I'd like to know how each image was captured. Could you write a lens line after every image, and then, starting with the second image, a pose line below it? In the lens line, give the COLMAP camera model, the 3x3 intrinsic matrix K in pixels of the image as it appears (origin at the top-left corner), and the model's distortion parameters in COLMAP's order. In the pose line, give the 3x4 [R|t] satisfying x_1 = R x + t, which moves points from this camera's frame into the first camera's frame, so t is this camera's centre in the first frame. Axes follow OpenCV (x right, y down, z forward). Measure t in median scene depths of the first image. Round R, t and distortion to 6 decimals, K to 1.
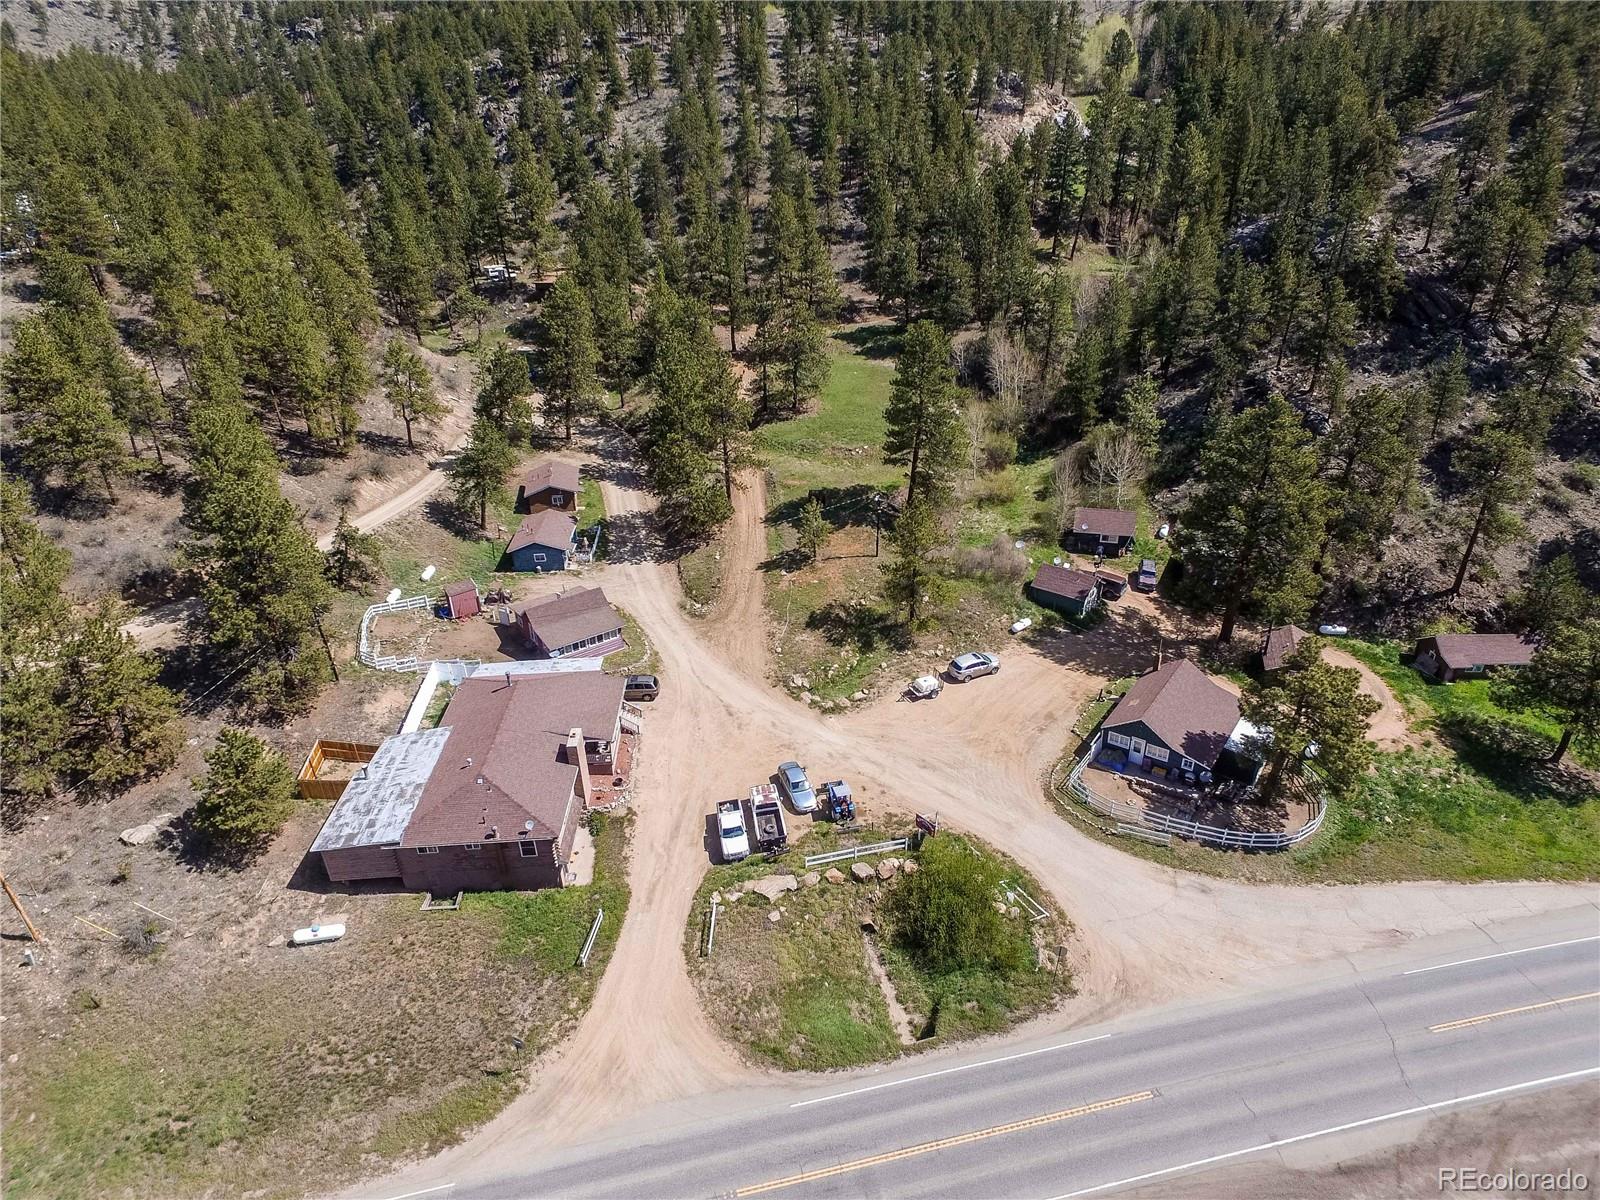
lens RADIAL K [[923.4, 0, 800.0], [0, 923.4, 600.0], [0, 0, 1]] dist [-0.007946, 0.012434]
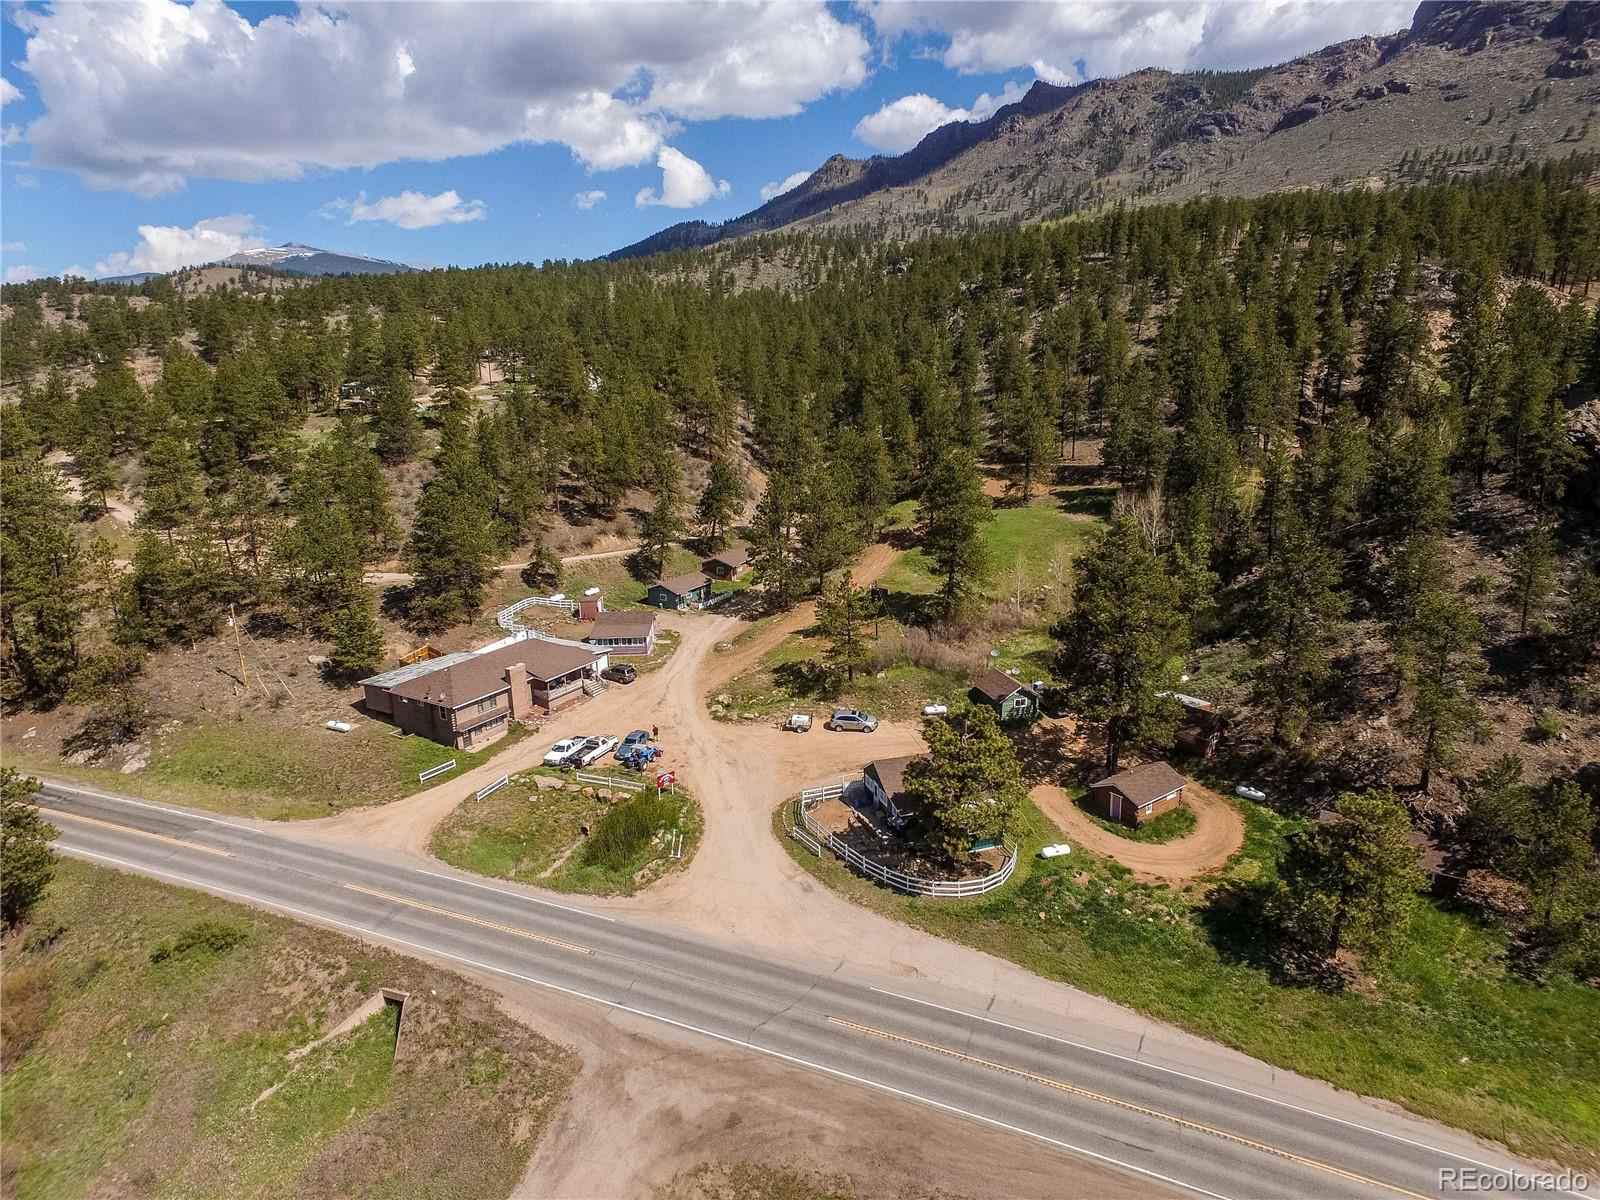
lens RADIAL K [[923.4, 0, 800.0], [0, 923.4, 600.0], [0, 0, 1]] dist [-0.007946, 0.012434]
pose [[0.821184, 0.154342, -0.549395, 0.581836], [-0.262656, 0.956919, -0.123766, 0.067479], [0.506624, 0.245937, 0.826345, -0.019102]]
